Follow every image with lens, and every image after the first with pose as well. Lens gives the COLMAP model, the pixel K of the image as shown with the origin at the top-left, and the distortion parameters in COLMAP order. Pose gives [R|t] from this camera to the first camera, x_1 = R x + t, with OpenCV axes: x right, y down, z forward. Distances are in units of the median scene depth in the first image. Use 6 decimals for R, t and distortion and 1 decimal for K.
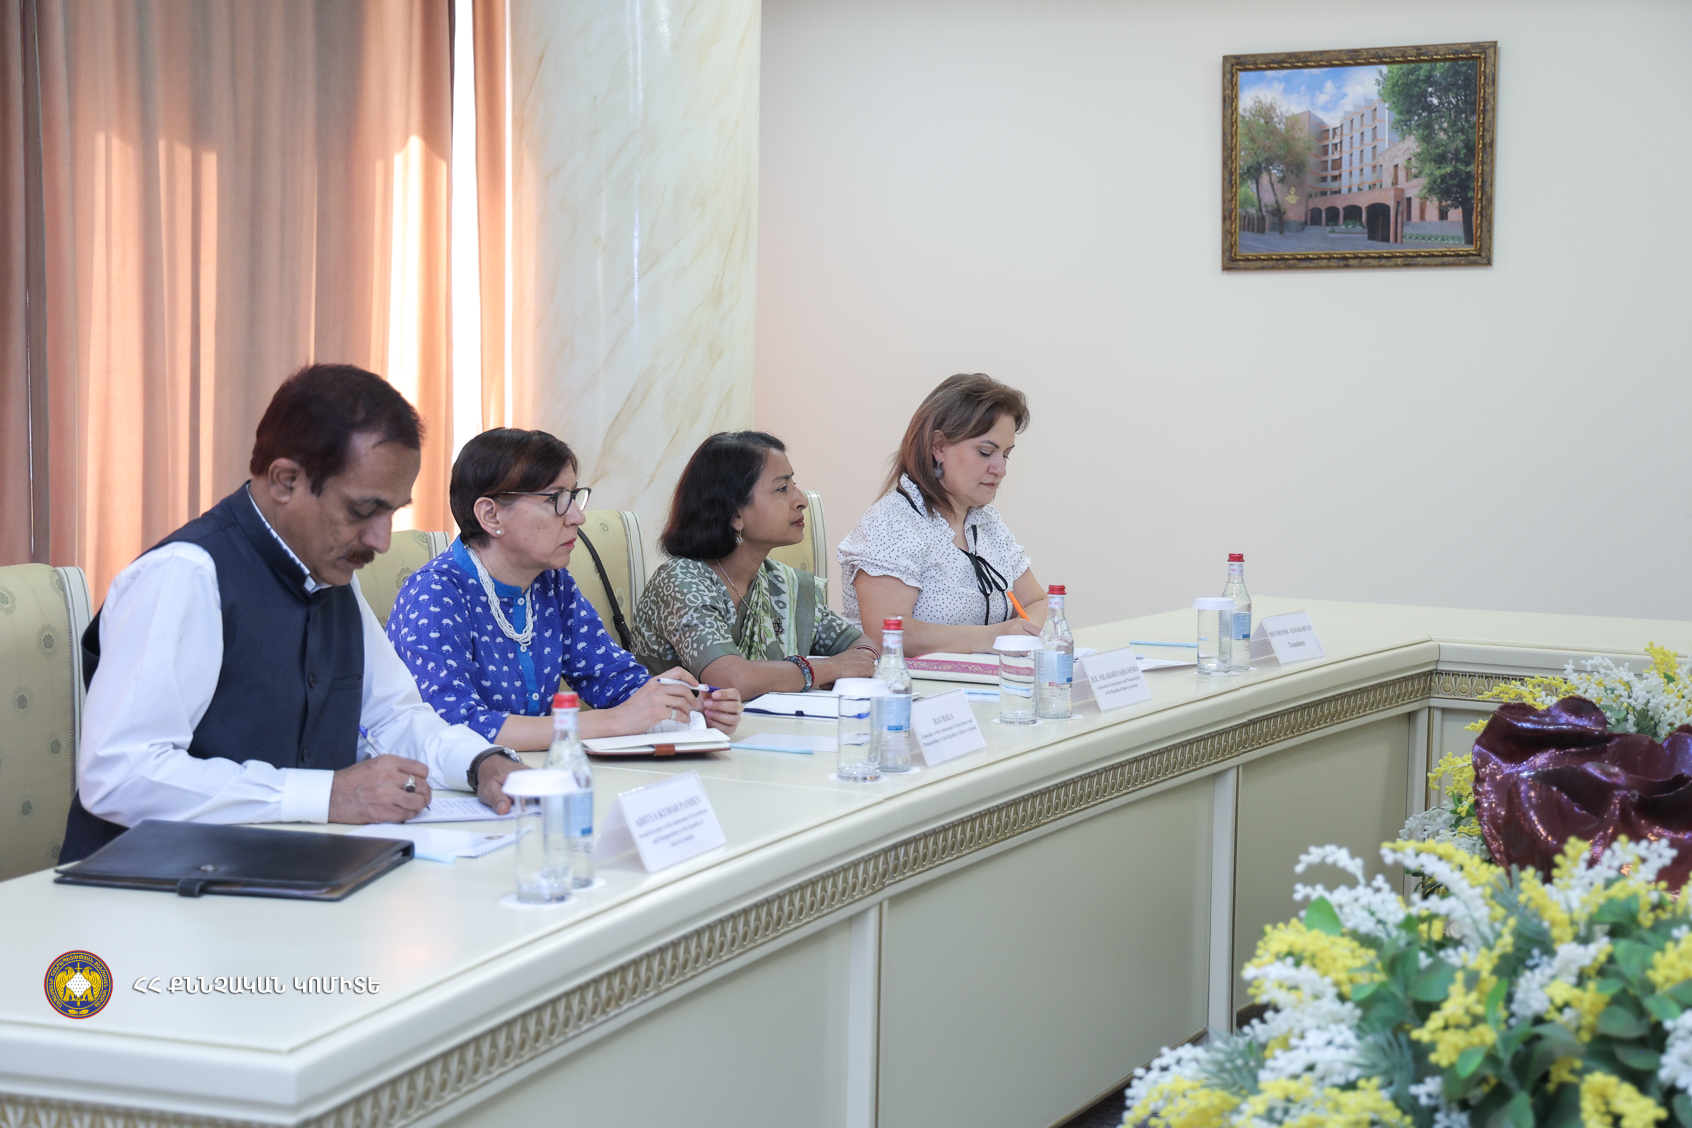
lens RADIAL K [[2801.1, 0, 851.5], [0, 2801.1, 592.6], [0, 0, 1]] dist [0.022986, 1.162706]
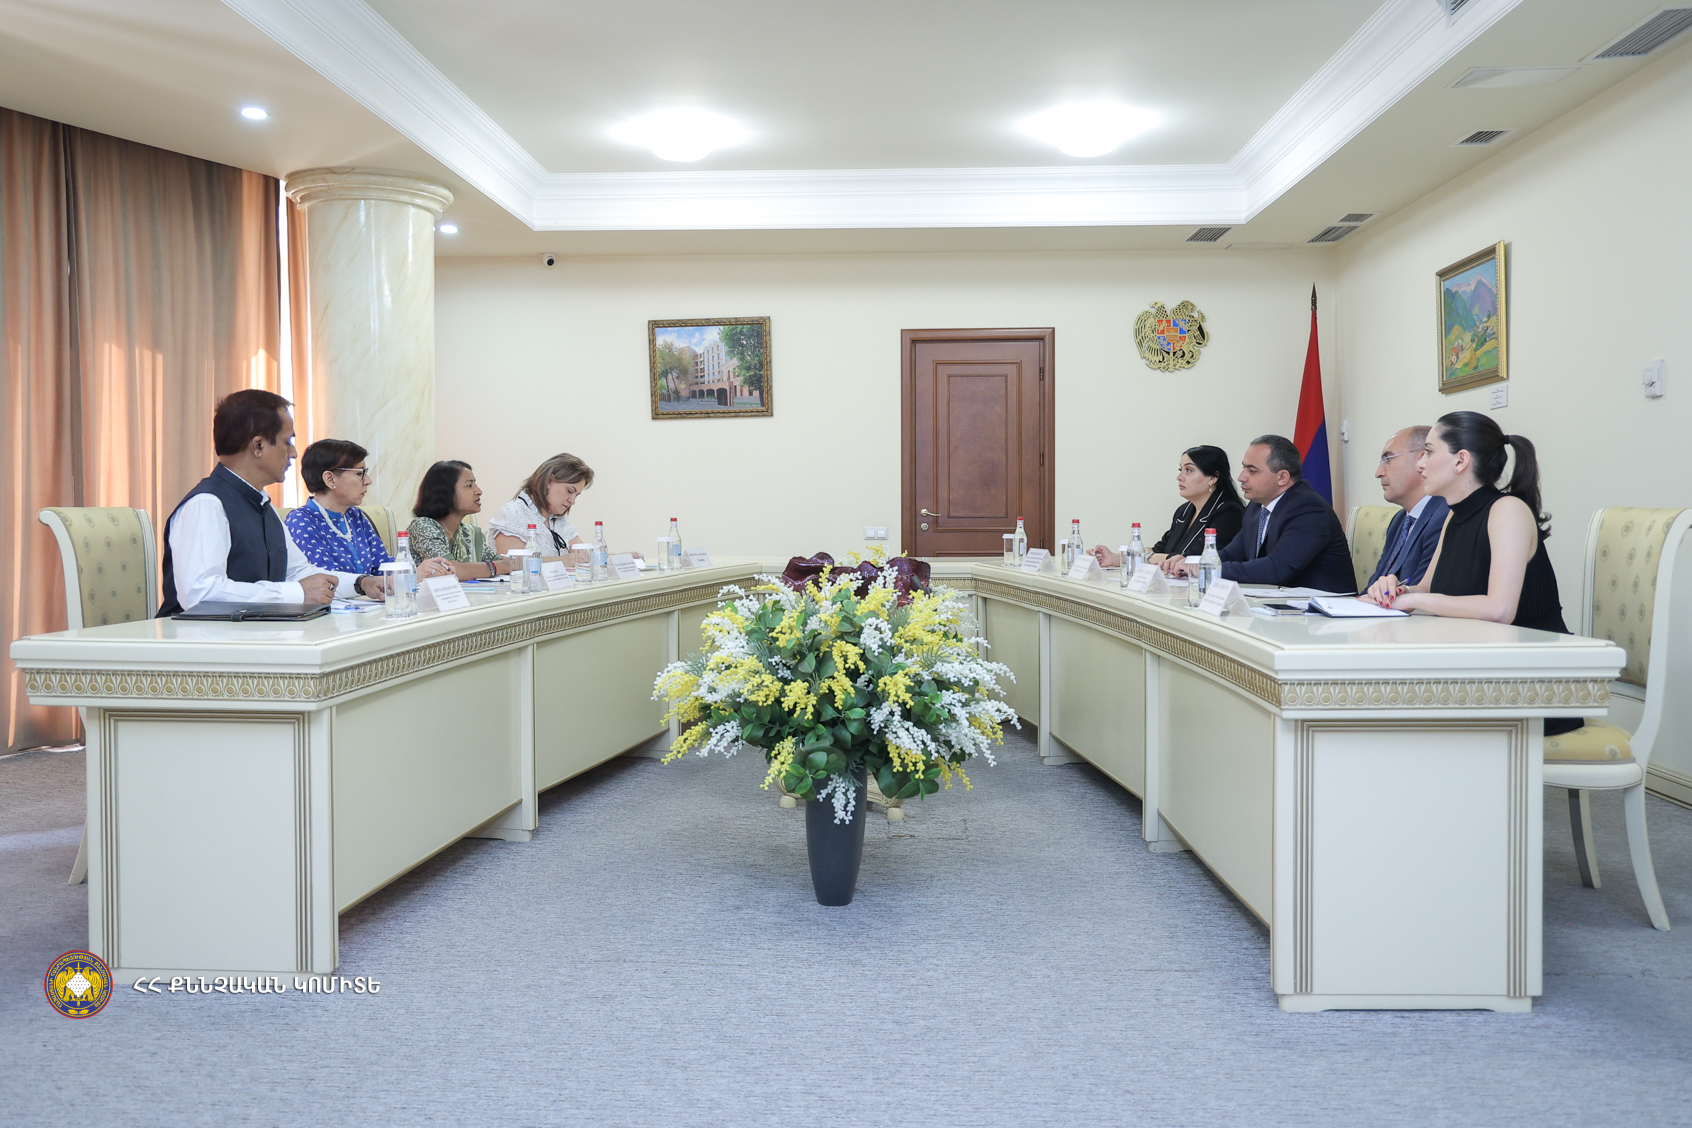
lens RADIAL K [[1468.5, 0, 846.0], [0, 1468.5, 564.0], [0, 0, 1]] dist [-0.015613, 0.006050]
pose [[0.961373, -0.028992, 0.273718, -0.067272], [0.044711, 0.997679, -0.051364, 0.113360], [-0.271593, 0.061618, 0.960438, -0.210427]]
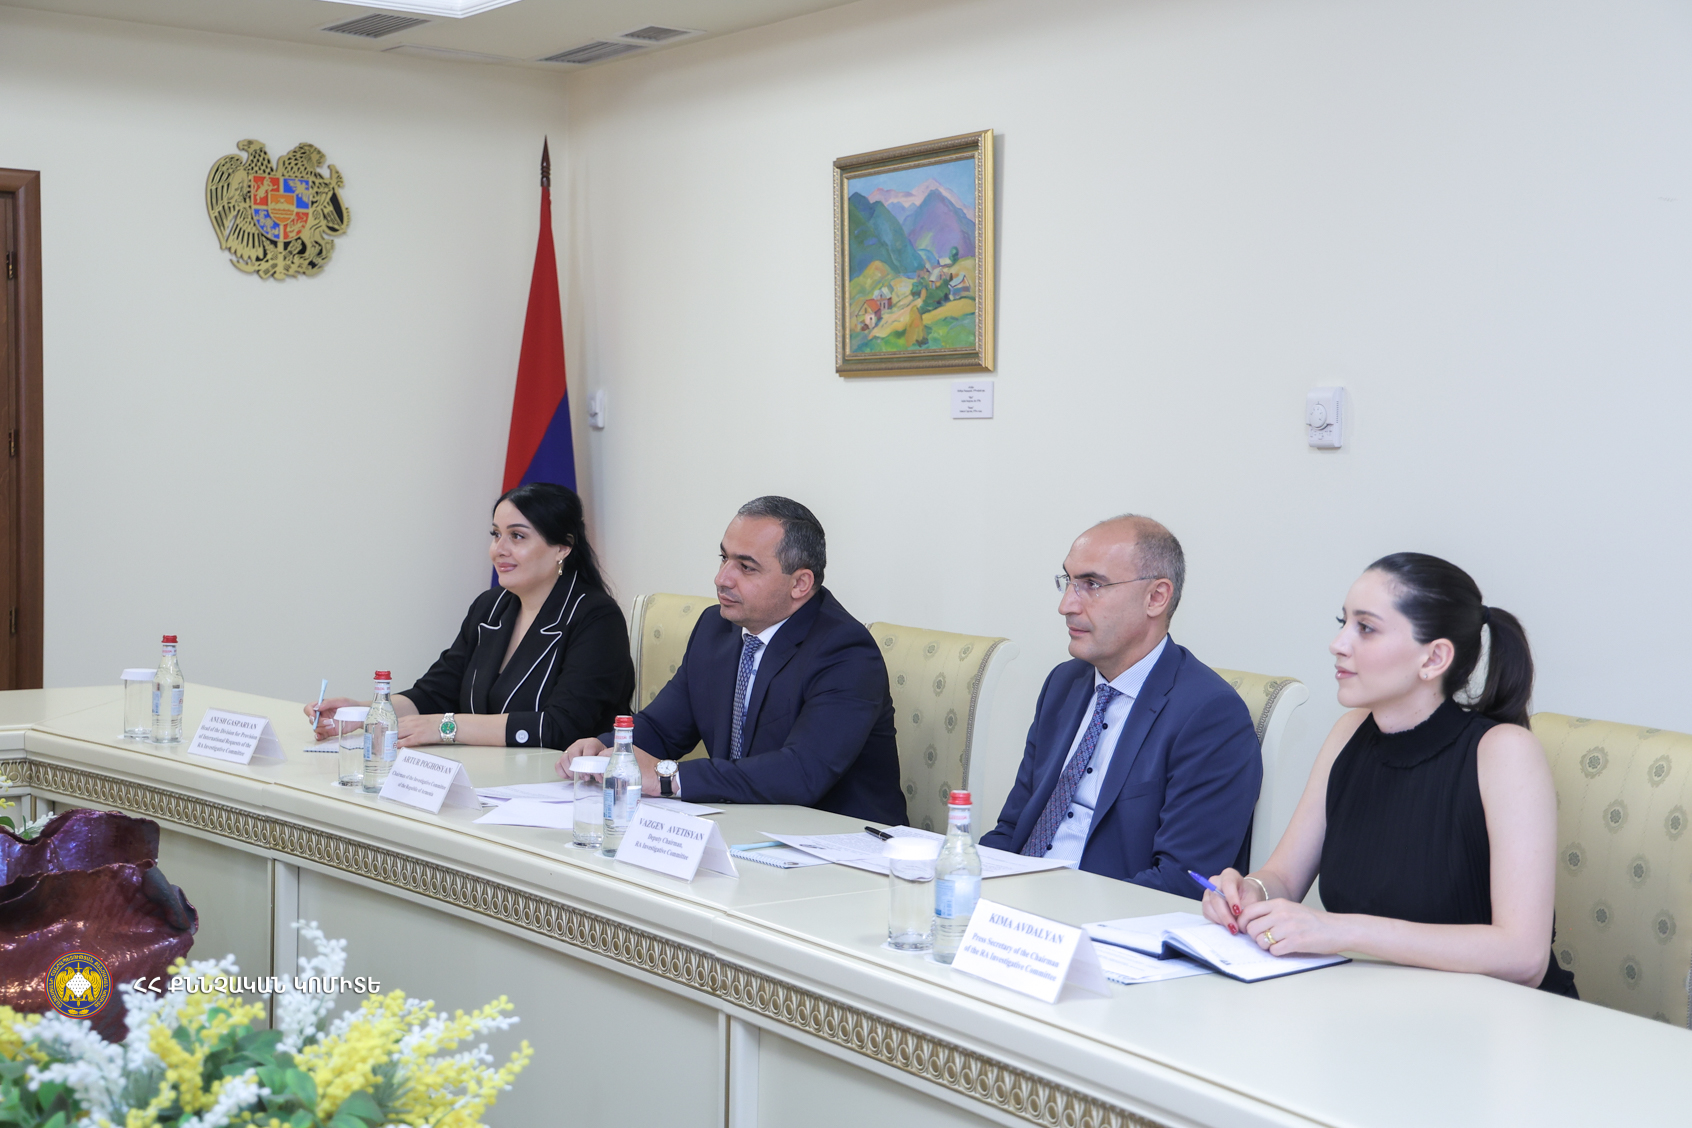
lens RADIAL K [[2450.8, 0, 846.0], [0, 2450.8, 564.0], [0, 0, 1]] dist [0.016708, 0.029366]
pose [[0.620993, -0.041812, 0.782700, -0.192561], [0.055116, 0.998434, 0.009607, -0.035544], [-0.781876, 0.037173, 0.622324, 0.230258]]
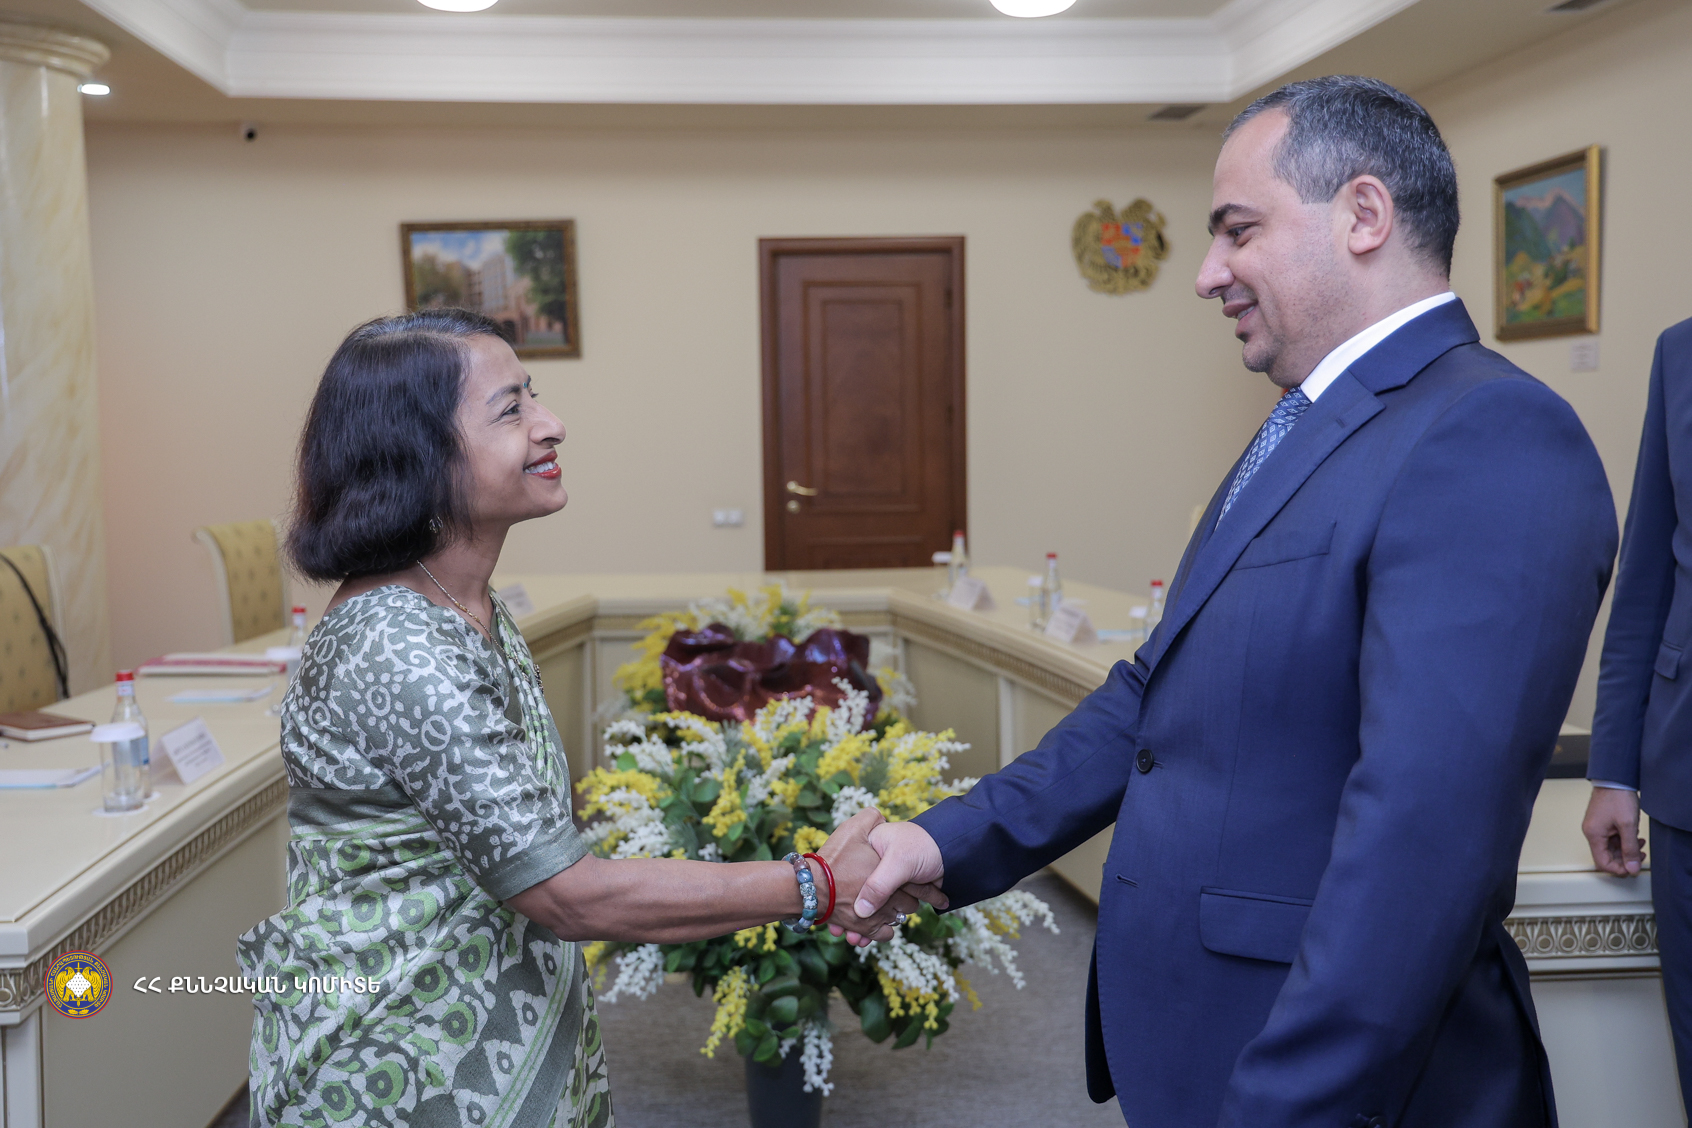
lens RADIAL K [[1894.9, 0, 857.0], [0, 1894.9, 569.4], [0, 0, 1]] dist [0.090357, 0.006424]
pose [[0.915873, -0.066282, 0.395959, -0.118239], [0.064899, 0.997749, 0.016906, -0.009014], [-0.396188, 0.010214, 0.918112, -0.086431]]
